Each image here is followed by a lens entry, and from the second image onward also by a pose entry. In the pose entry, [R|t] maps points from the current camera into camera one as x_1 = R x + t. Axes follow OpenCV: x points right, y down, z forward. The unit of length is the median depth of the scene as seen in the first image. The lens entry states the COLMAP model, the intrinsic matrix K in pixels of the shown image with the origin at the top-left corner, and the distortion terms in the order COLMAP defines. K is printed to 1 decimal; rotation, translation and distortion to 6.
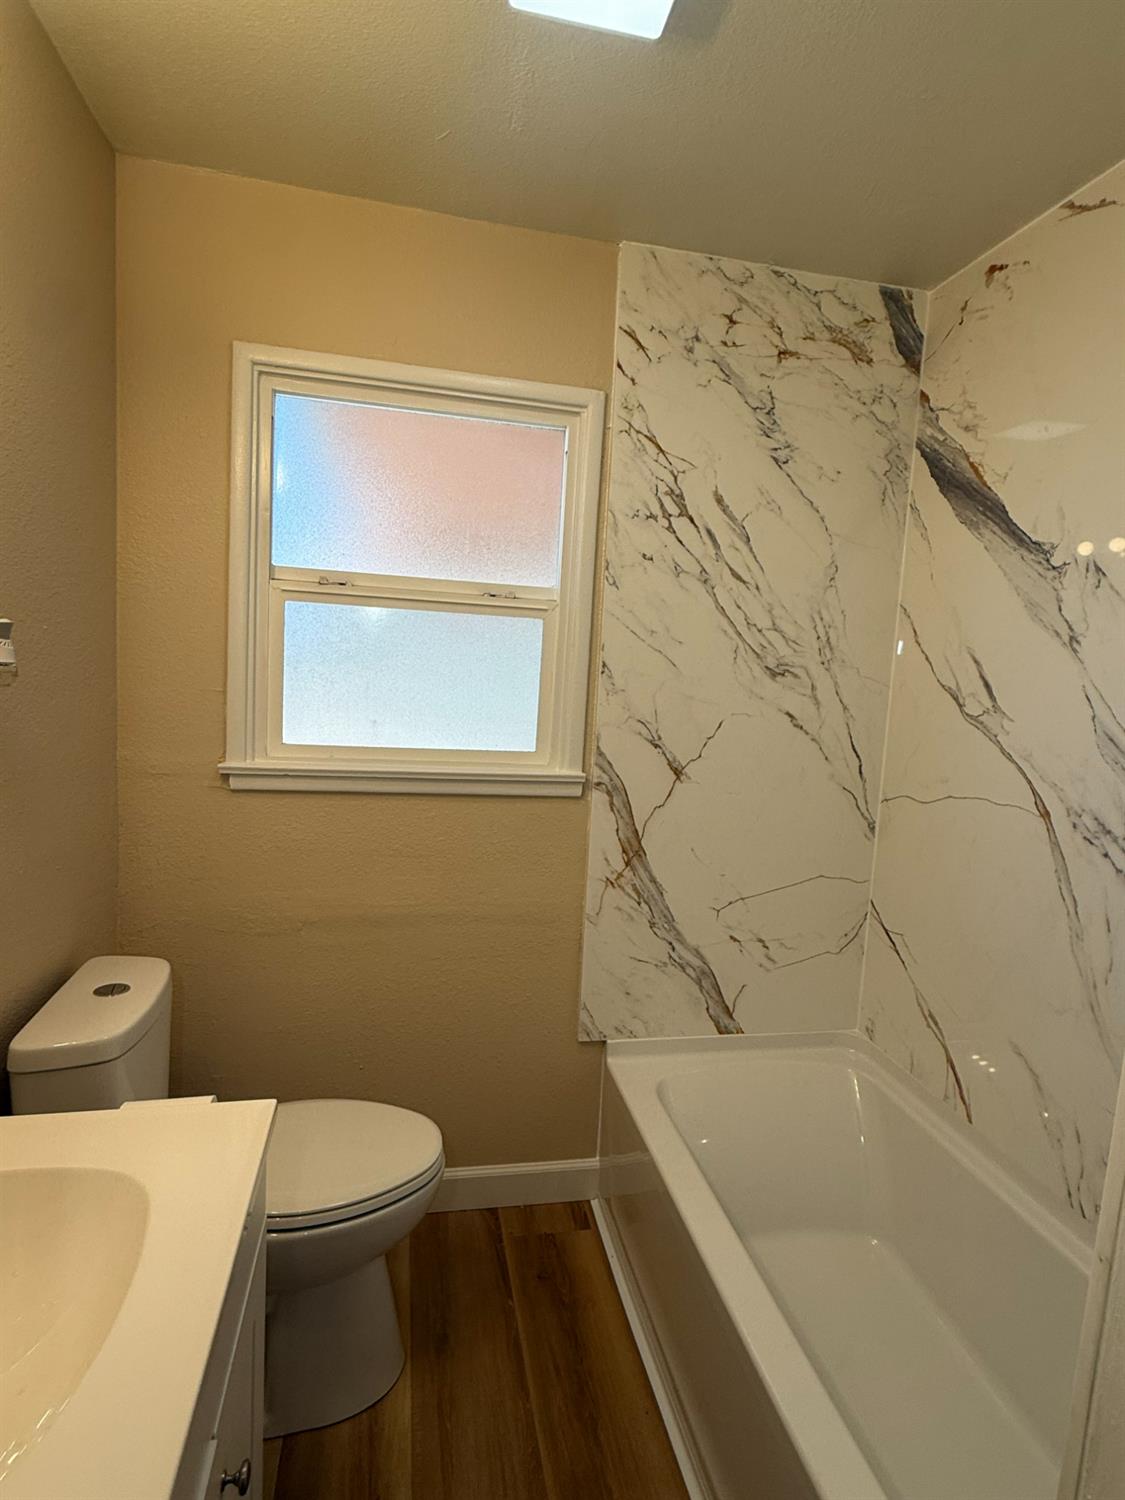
lens RADIAL K [[777.6, 0, 562.5], [0, 777.6, 750.0], [0, 0, 1]] dist [-0.006682, -0.000925]
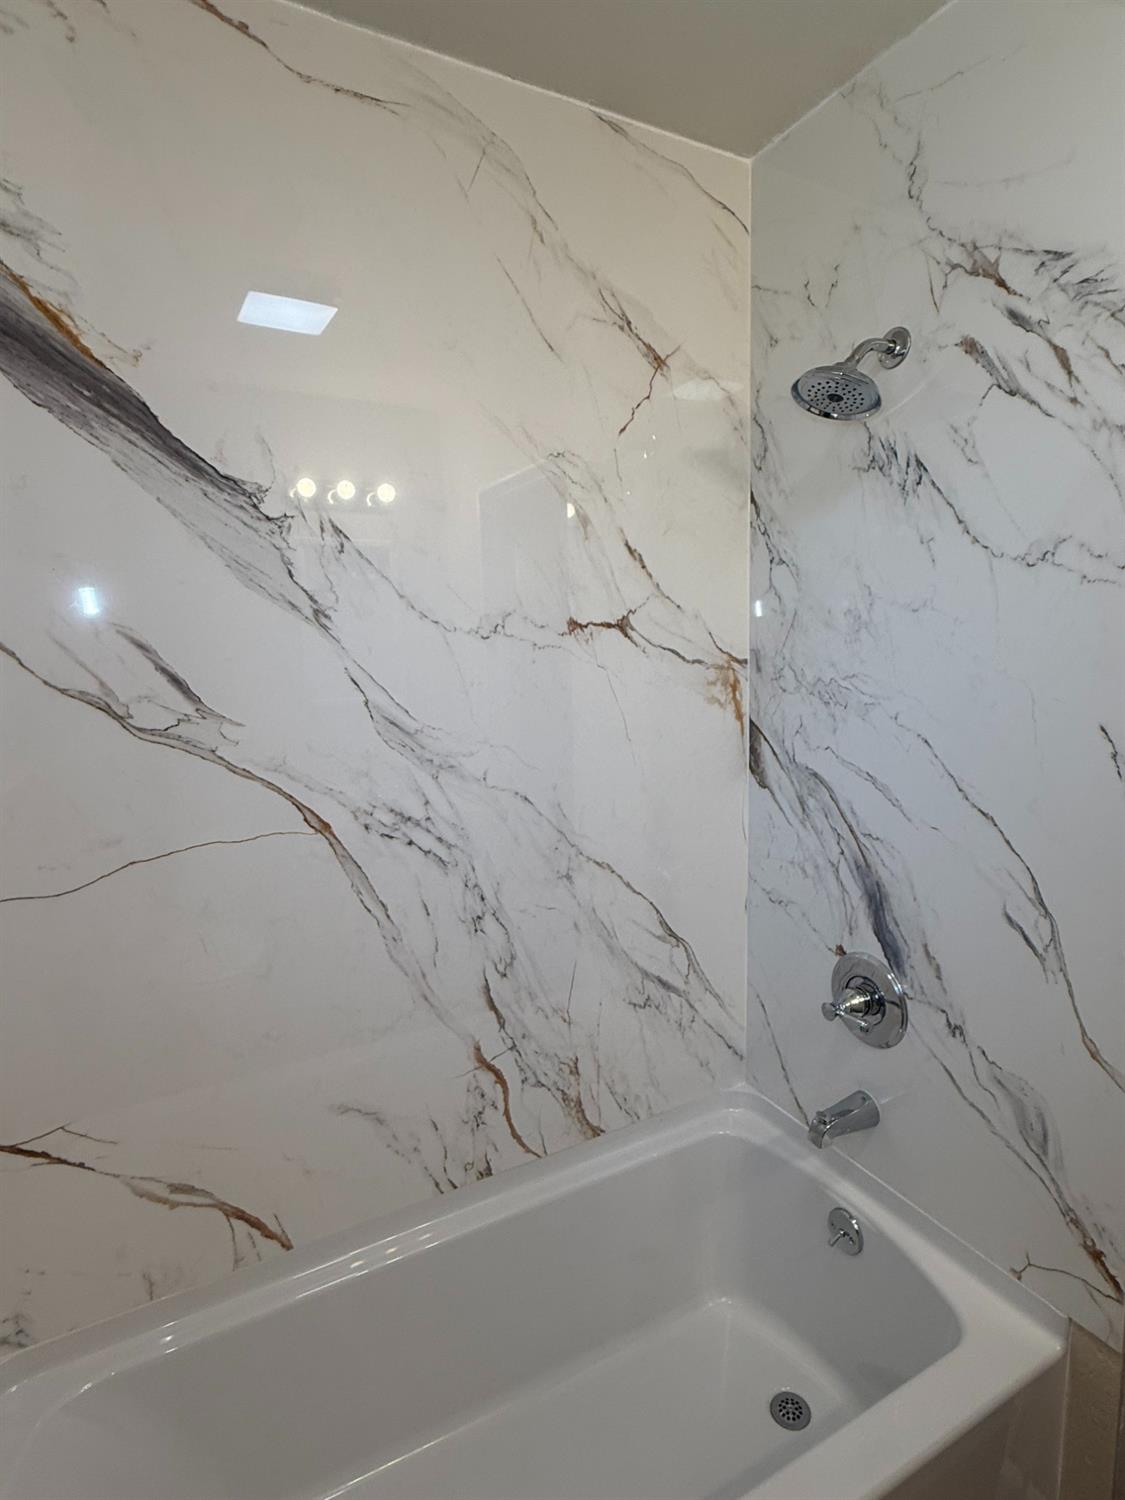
lens RADIAL K [[777.6, 0, 562.5], [0, 777.6, 750.0], [0, 0, 1]] dist [-0.006682, -0.000925]
pose [[0.710227, -0.141871, 0.689529, 0.289646], [0.133679, 0.988840, 0.065764, -0.022001], [-0.691164, 0.045468, 0.721266, 0.267965]]
